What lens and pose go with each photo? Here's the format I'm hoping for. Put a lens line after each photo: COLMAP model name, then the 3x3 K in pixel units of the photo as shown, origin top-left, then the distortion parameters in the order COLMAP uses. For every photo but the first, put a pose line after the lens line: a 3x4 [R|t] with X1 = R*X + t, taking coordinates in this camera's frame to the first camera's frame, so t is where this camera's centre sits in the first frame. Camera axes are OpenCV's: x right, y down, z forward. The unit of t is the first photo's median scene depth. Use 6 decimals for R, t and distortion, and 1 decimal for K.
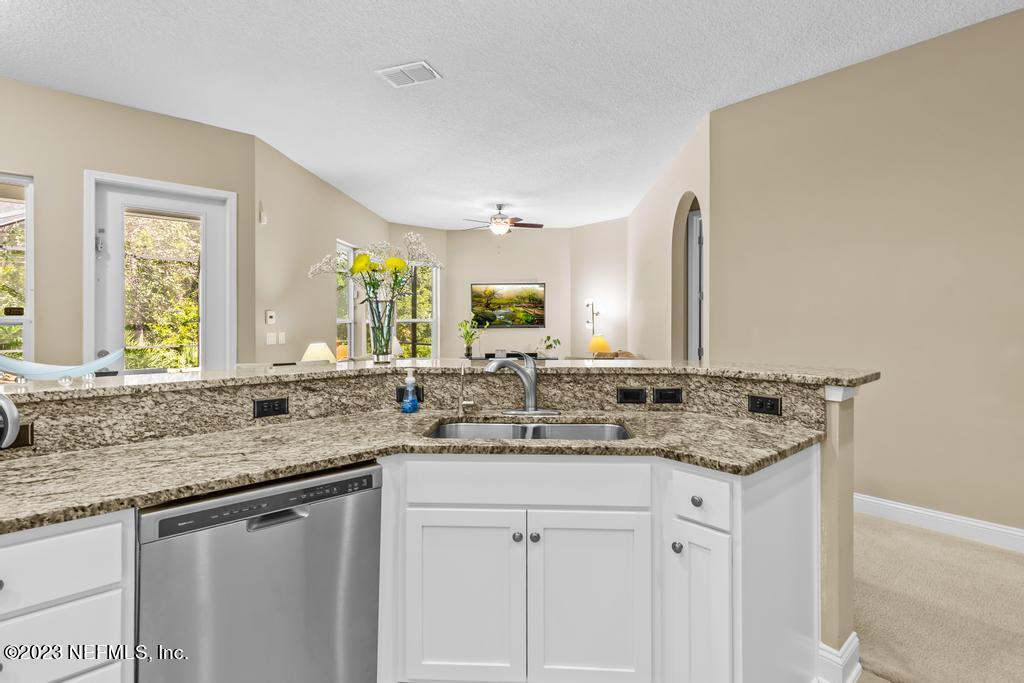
lens RADIAL K [[471.6, 0, 507.6], [0, 471.6, 324.1], [0, 0, 1]] dist [0.000028, -0.000110]
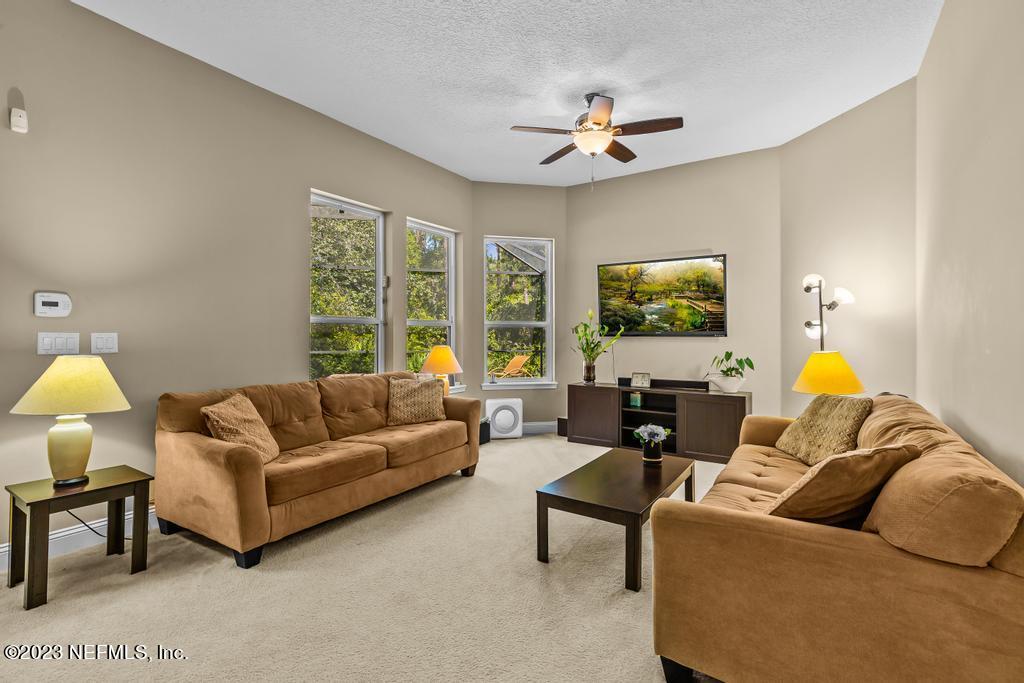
lens RADIAL K [[473.6, 0, 512.0], [0, 473.6, 341.5], [0, 0, 1]] dist [-0.000138, -0.000107]
pose [[0.878527, 0.014683, -0.477467, 0.133062], [-0.009433, 0.999866, 0.013392, 0.009281], [0.477600, -0.007262, 0.878547, 0.427027]]
